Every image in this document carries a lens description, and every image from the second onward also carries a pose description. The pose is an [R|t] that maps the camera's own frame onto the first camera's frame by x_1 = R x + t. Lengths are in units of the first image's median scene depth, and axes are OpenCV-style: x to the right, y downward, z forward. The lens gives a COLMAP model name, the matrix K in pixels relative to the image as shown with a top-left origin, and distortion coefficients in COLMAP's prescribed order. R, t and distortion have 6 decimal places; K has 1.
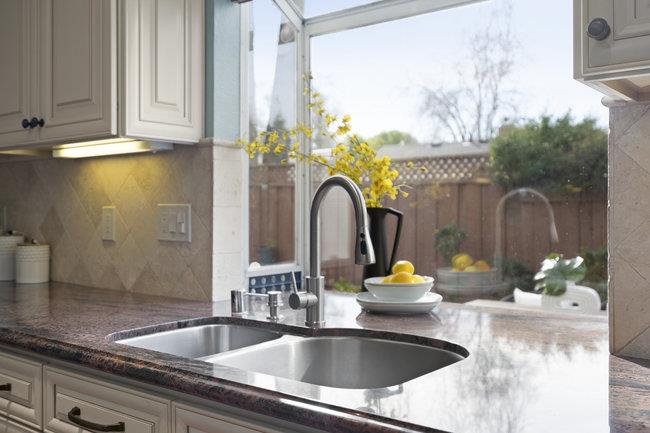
lens RADIAL K [[639.0, 0, 326.0], [0, 639.0, 214.6], [0, 0, 1]] dist [0.006431, 0.000000]
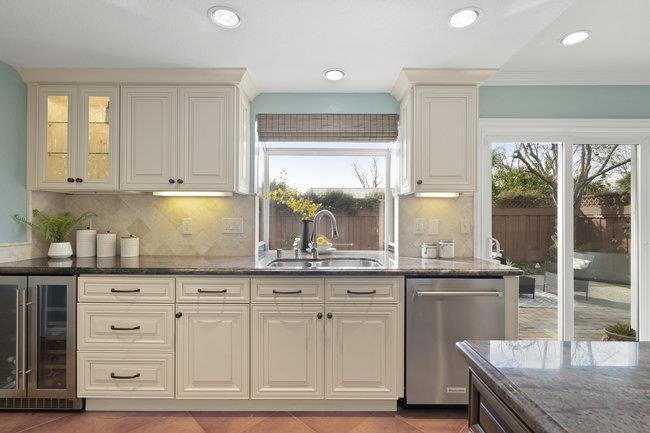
lens RADIAL K [[297.8, 0, 328.6], [0, 297.8, 215.3], [0, 0, 1]] dist [-0.003614, -0.000685]
pose [[0.786478, 0.007149, 0.617578, -0.590085], [0.003564, 0.999864, -0.016113, -0.006369], [-0.617609, 0.014873, 0.786345, -0.121512]]
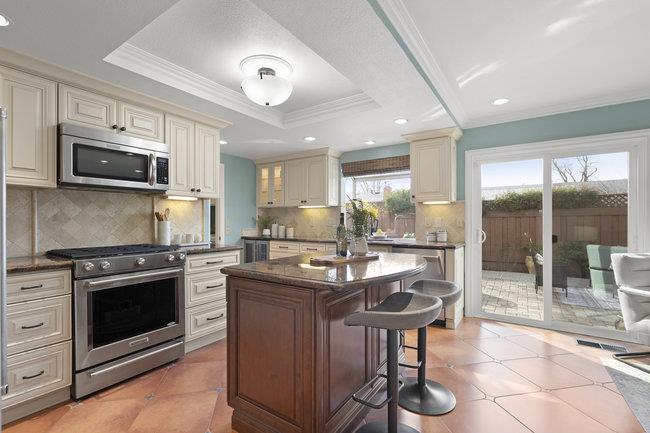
lens RADIAL K [[297.8, 0, 322.7], [0, 297.8, 220.2], [0, 0, 1]] dist [-0.003614, -0.000685]
pose [[0.997489, -0.002100, 0.070787, -0.412973], [0.003065, 0.999904, -0.013534, 0.025669], [-0.070752, 0.013717, 0.997400, -1.126629]]
